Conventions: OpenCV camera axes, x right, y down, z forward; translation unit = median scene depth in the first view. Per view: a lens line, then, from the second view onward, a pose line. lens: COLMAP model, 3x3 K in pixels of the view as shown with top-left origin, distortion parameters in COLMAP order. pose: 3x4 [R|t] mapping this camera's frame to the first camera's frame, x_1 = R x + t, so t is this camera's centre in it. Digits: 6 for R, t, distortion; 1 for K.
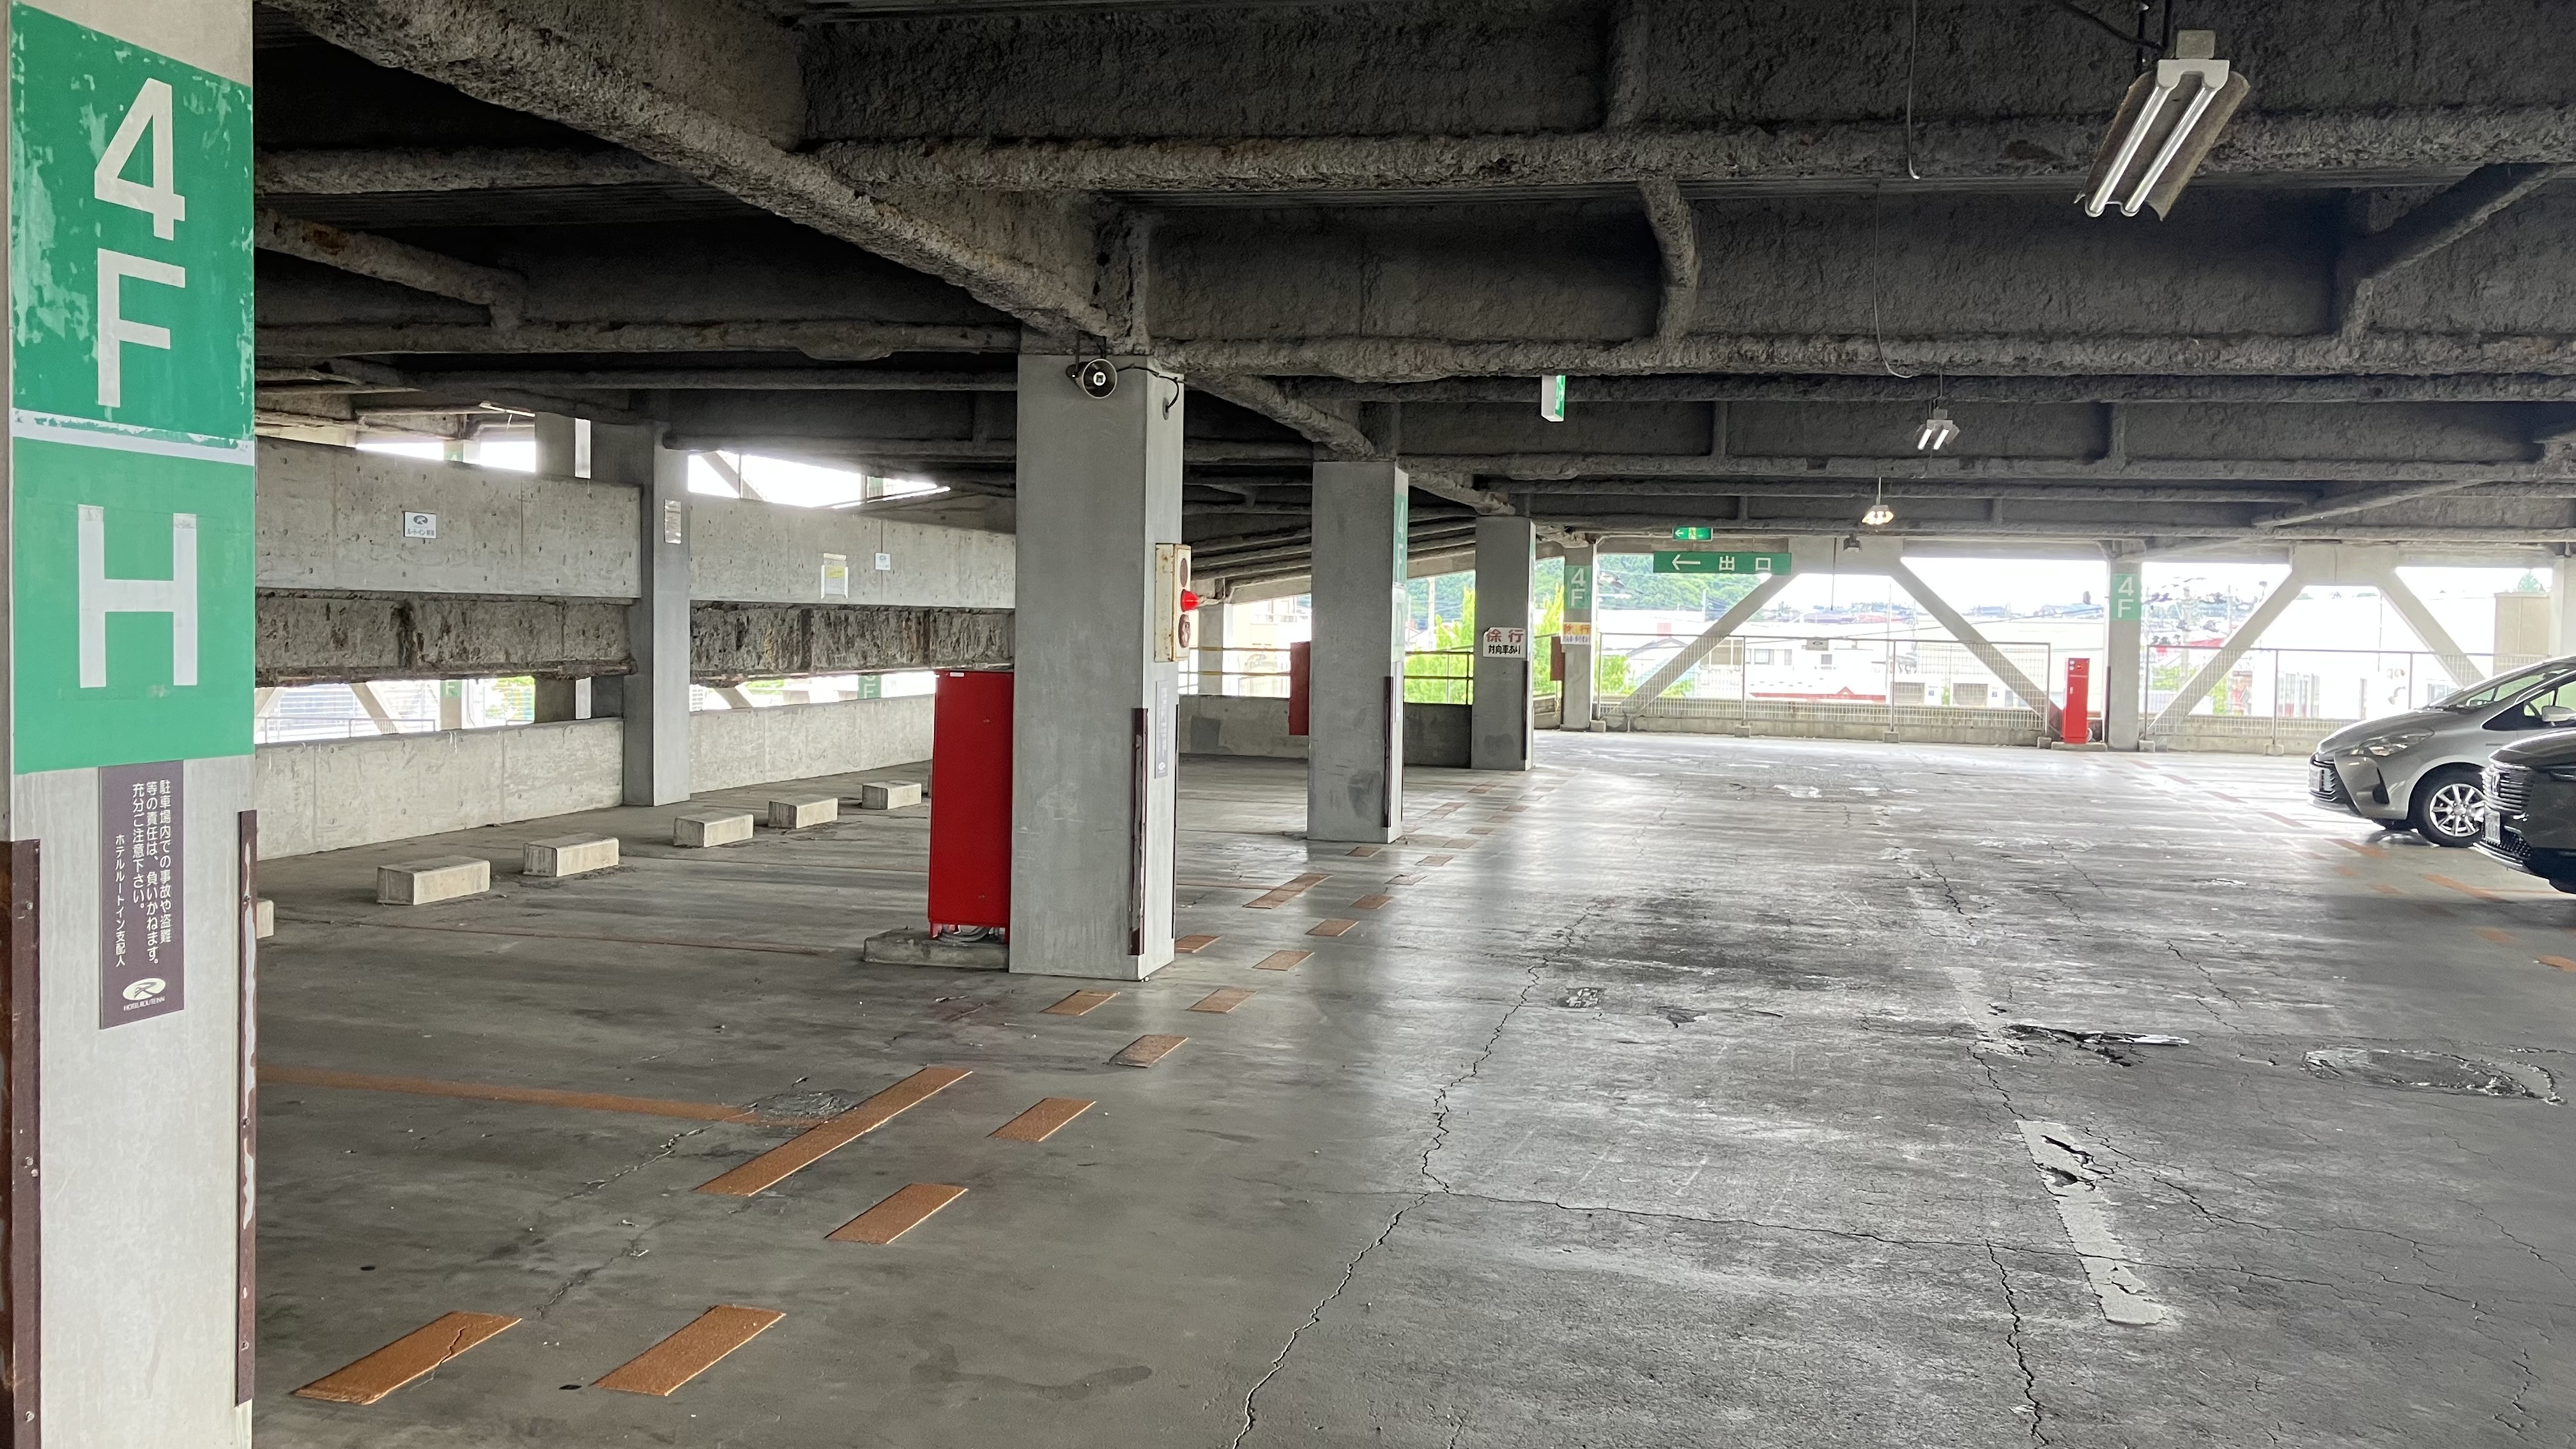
lens RADIAL K [[2146.3, 0, 1288.0], [0, 2146.3, 724.5], [0, 0, 1]] dist [-0.002339, -0.001865]
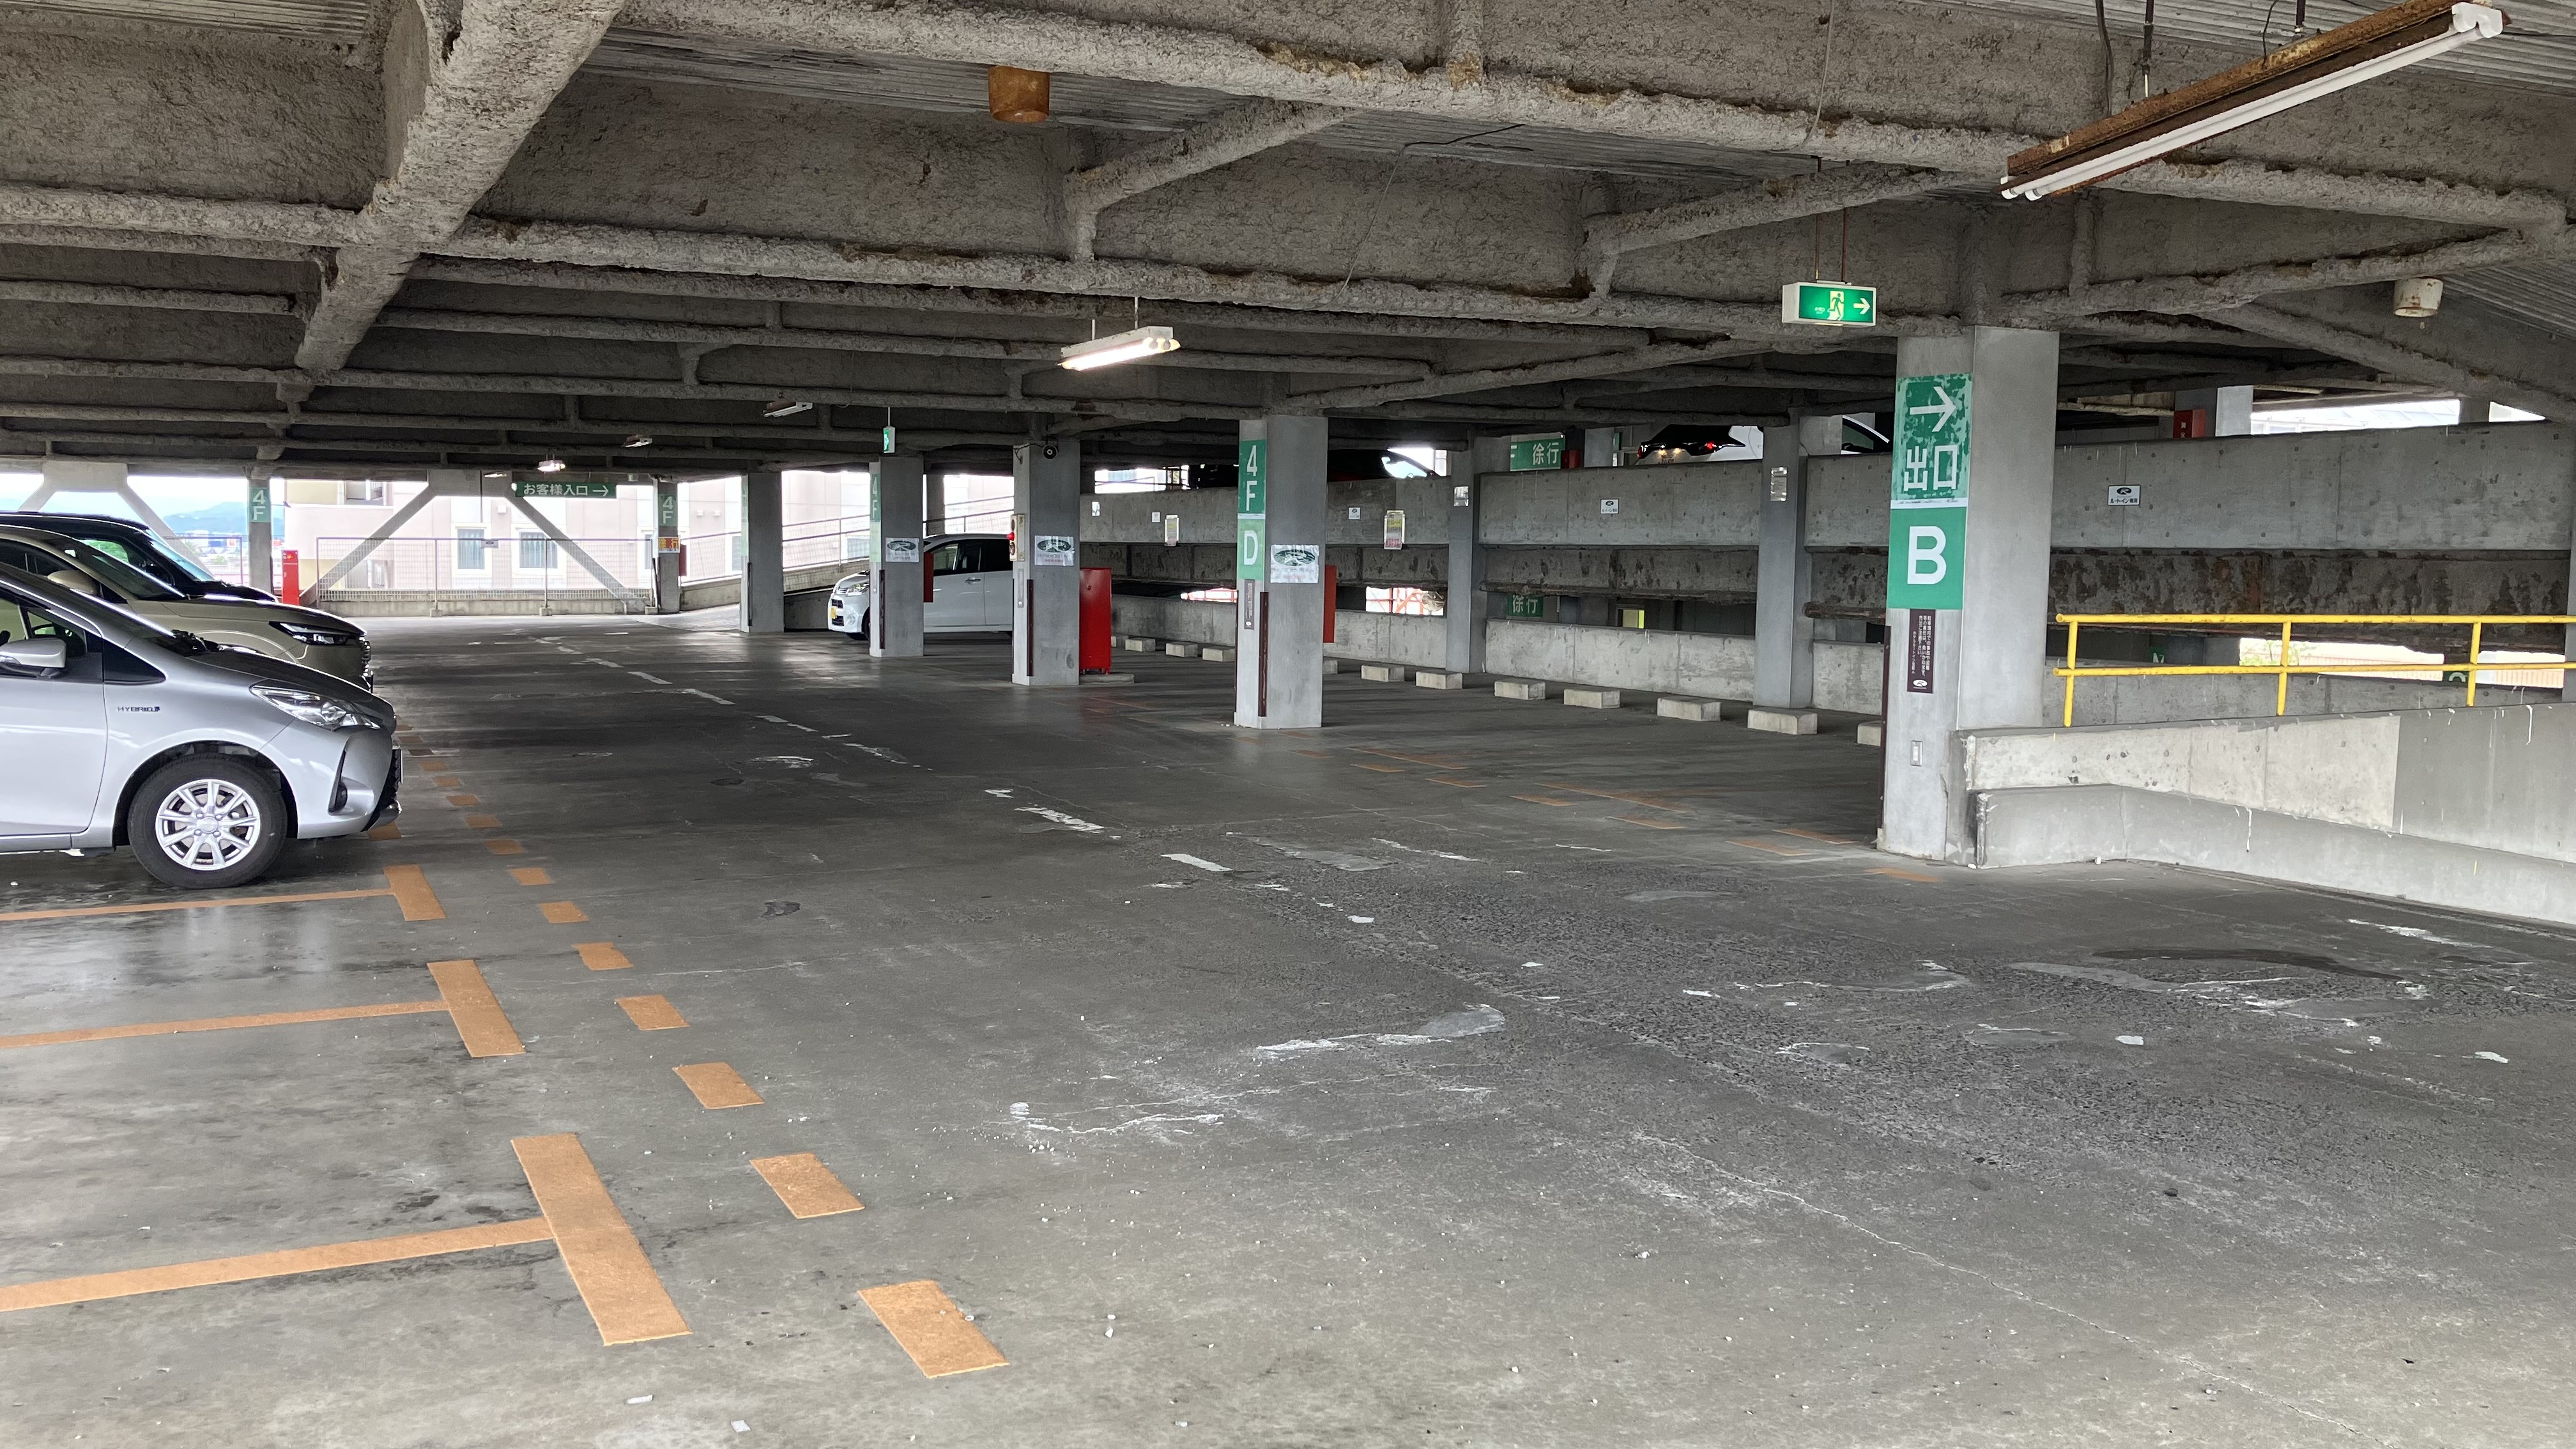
lens RADIAL K [[2146.3, 0, 1288.0], [0, 2146.3, 724.5], [0, 0, 1]] dist [-0.002339, -0.001865]
pose [[-0.774317, 0.024109, -0.632338, 0.853856], [-0.055773, 0.992785, 0.106148, -0.082962], [0.630335, 0.117459, -0.767386, 2.077681]]
